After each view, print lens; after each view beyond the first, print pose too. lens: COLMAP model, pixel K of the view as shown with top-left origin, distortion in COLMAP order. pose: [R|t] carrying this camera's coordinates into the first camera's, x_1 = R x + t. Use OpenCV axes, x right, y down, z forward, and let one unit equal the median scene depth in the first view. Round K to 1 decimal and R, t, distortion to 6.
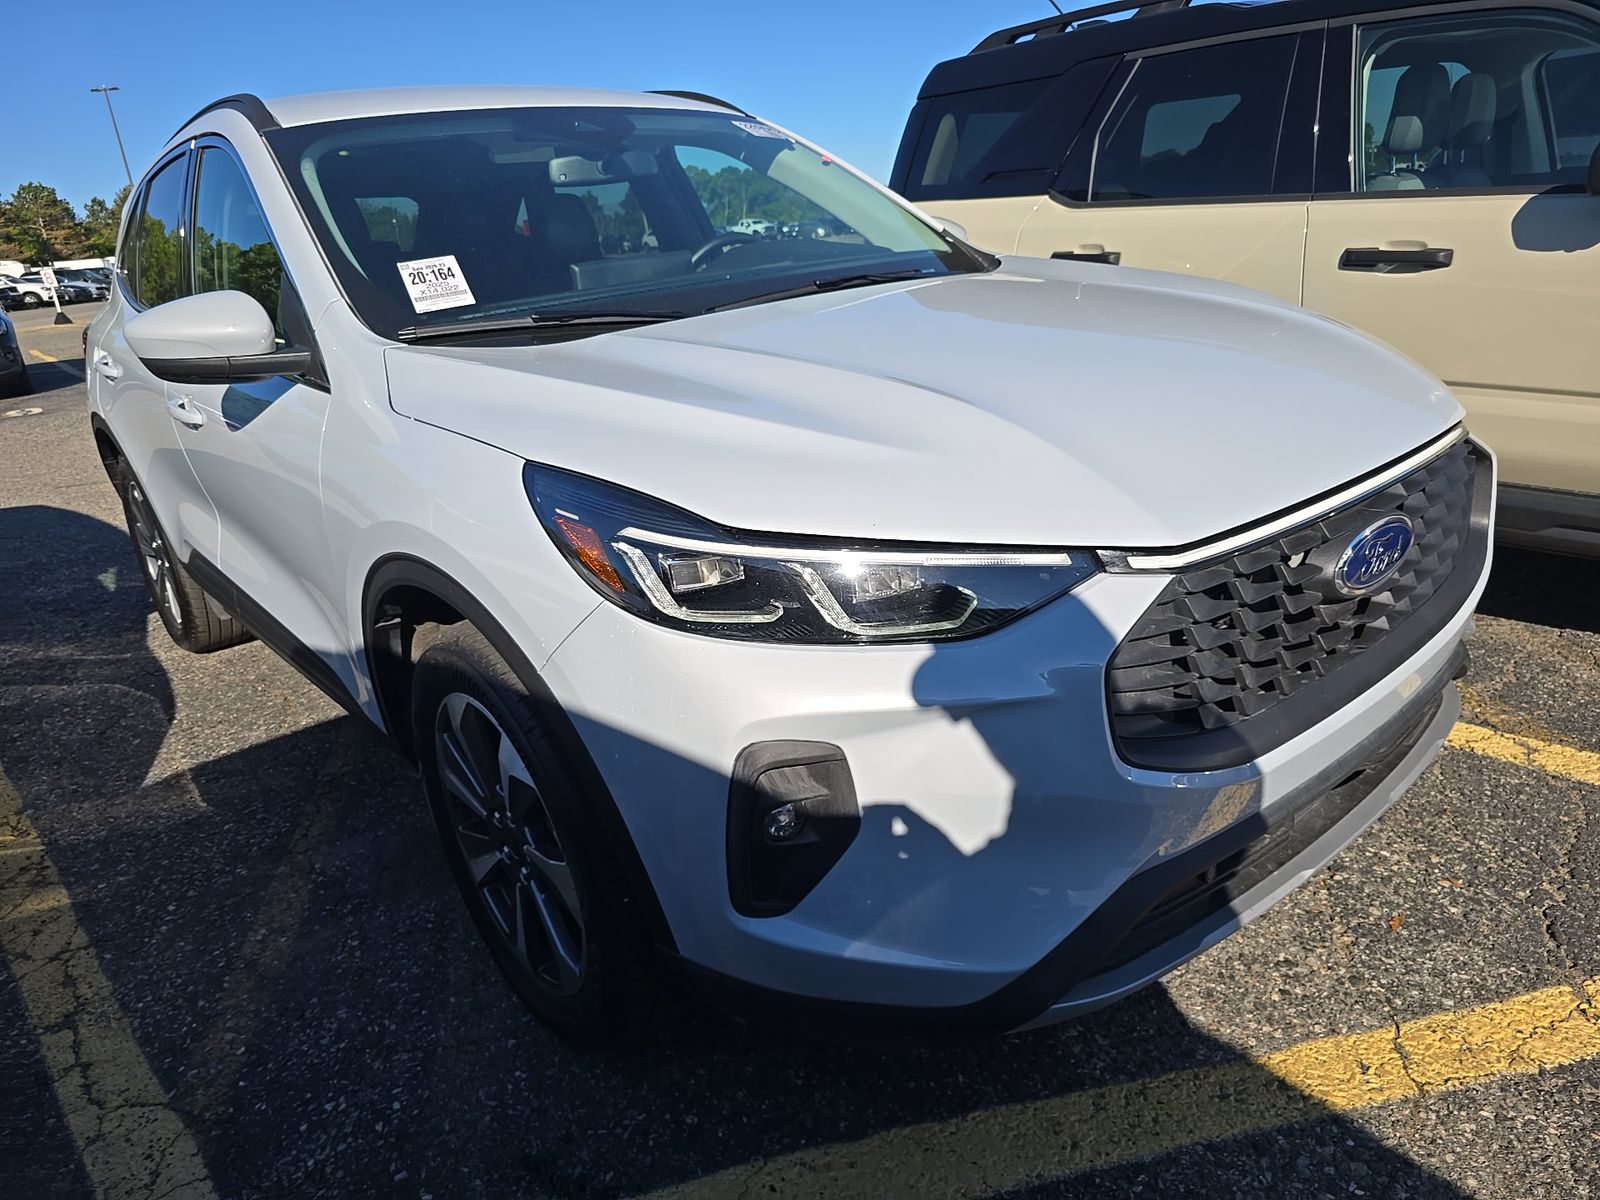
lens RADIAL K [[1094.5, 0, 805.6], [0, 1094.5, 603.3], [0, 0, 1]] dist [0.008288, -0.004453]
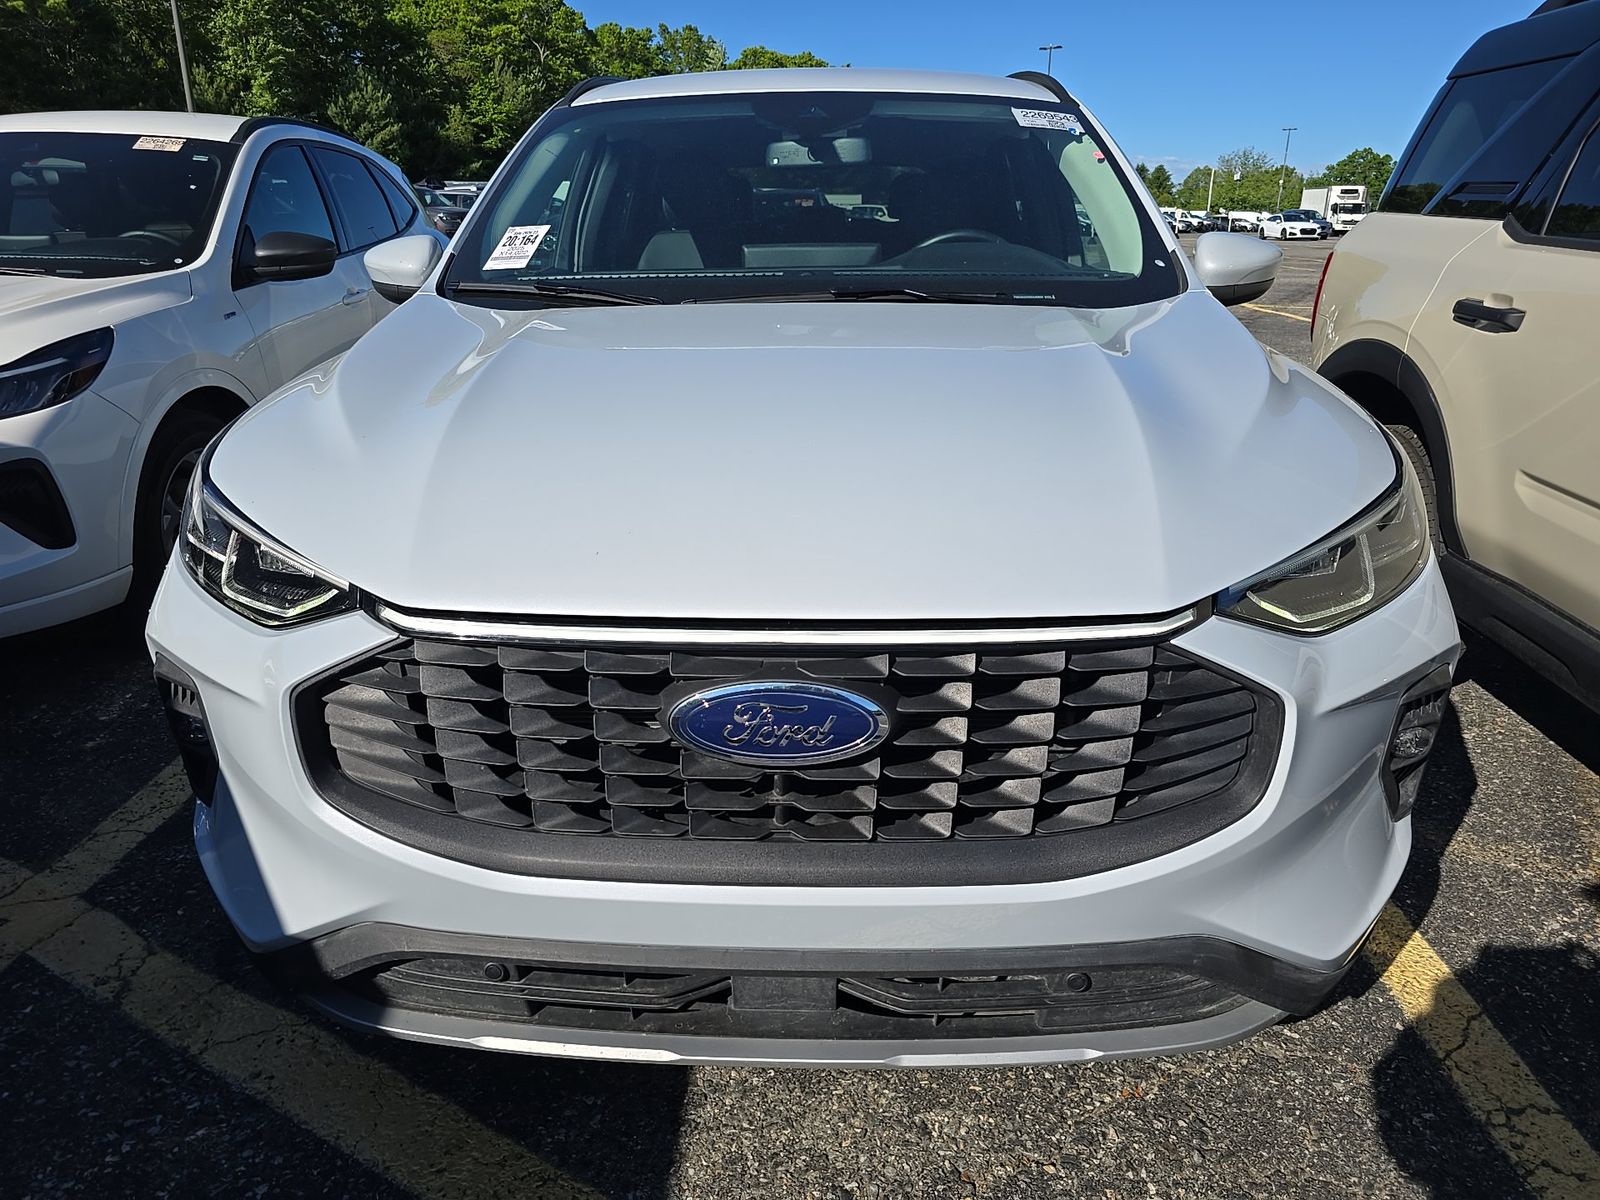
lens RADIAL K [[1094.5, 0, 797.1], [0, 1094.5, 596.6], [0, 0, 1]] dist [0.008288, -0.004453]
pose [[0.737951, 0.303943, -0.602535, 1.117630], [-0.285097, 0.949659, 0.129875, -0.273285], [0.611677, 0.075940, 0.787454, 0.443621]]
